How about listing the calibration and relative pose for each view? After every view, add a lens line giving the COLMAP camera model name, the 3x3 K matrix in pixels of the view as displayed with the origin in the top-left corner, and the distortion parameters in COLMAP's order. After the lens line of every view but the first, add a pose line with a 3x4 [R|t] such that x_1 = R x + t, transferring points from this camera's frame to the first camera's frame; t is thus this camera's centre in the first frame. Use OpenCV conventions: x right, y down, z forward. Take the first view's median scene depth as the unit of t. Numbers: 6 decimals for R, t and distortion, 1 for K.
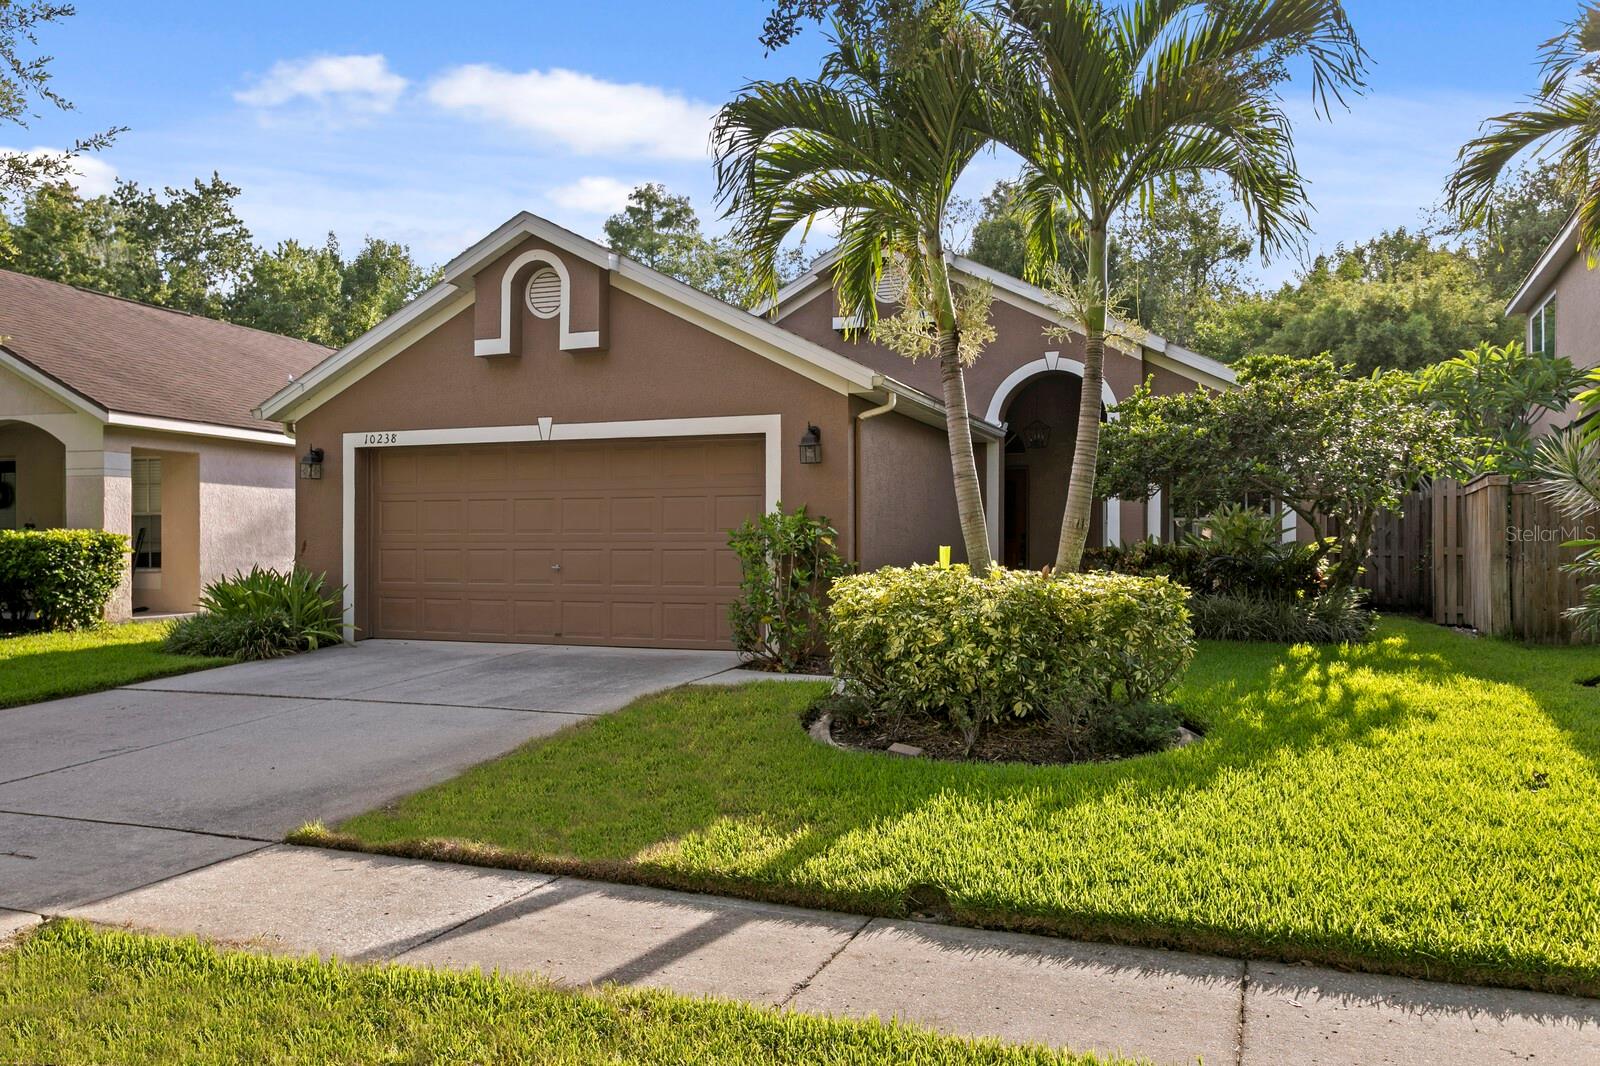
lens RADIAL K [[1279.2, 0, 799.8], [0, 1279.2, 543.8], [0, 0, 1]] dist [0.005797, -0.003817]
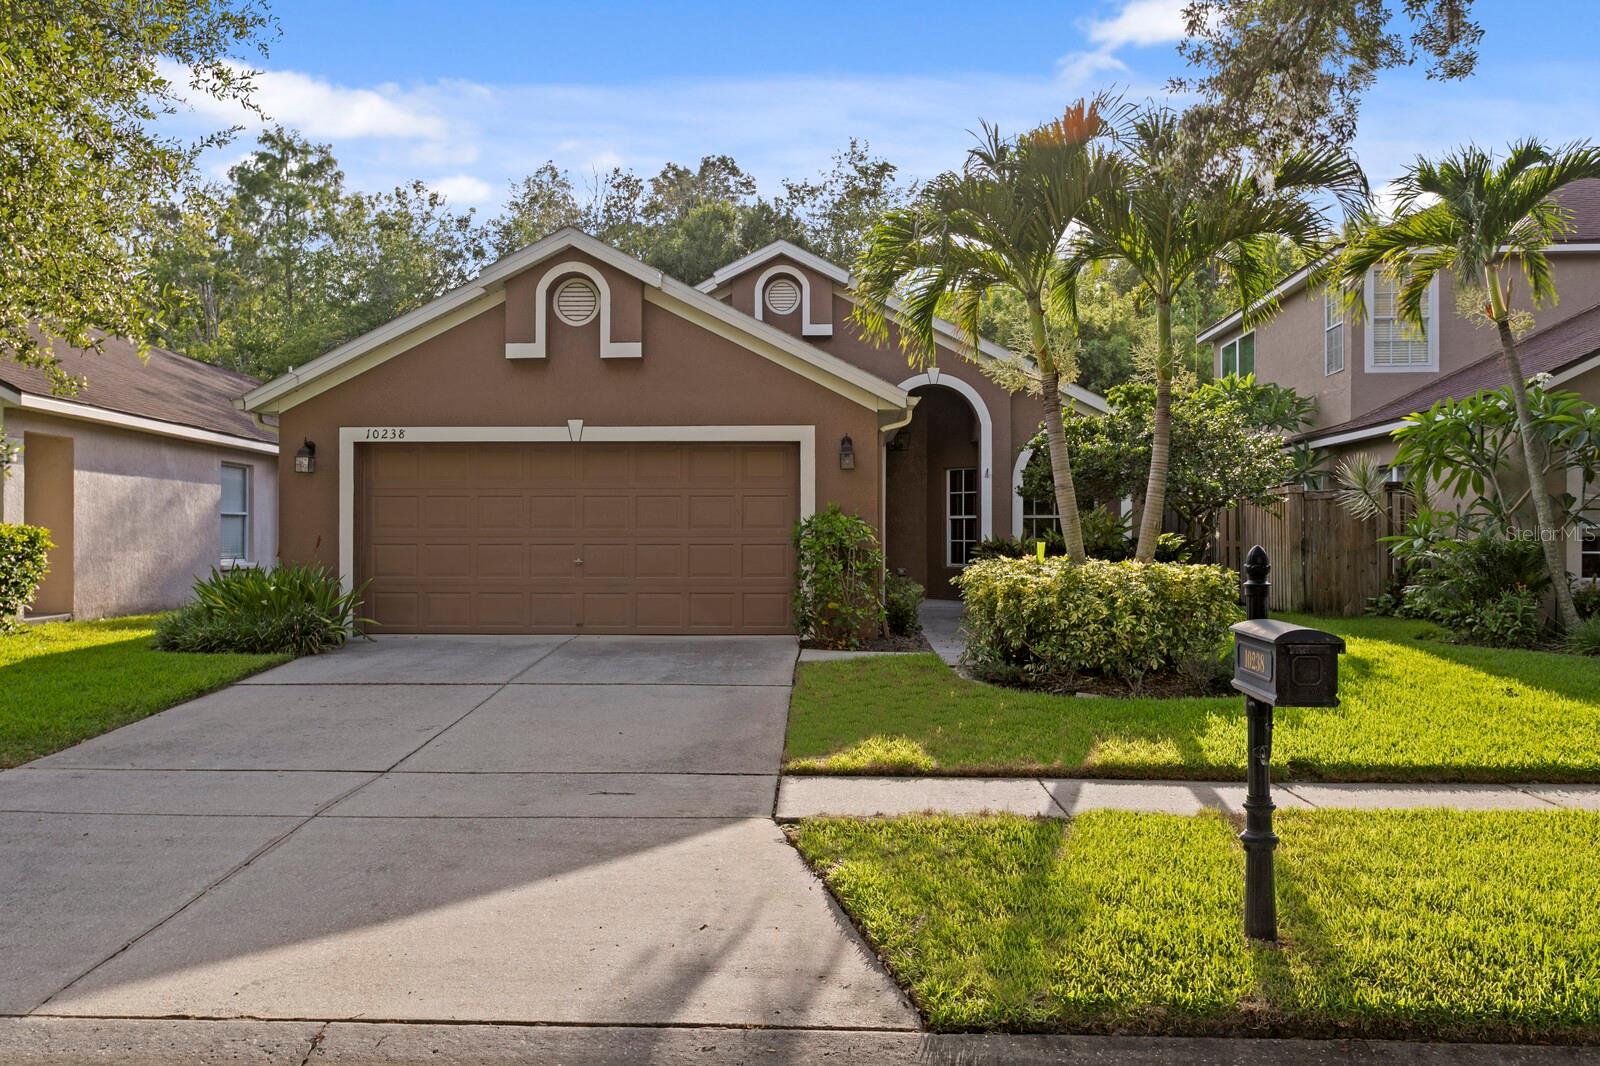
lens RADIAL K [[1436.2, 0, 799.6], [0, 1436.2, 529.8], [0, 0, 1]] dist [0.004871, -0.005116]
pose [[0.934291, 0.002048, 0.356505, -0.430600], [-0.001223, 0.999996, -0.002539, -0.004600], [-0.356509, 0.001936, 0.934290, -0.168205]]
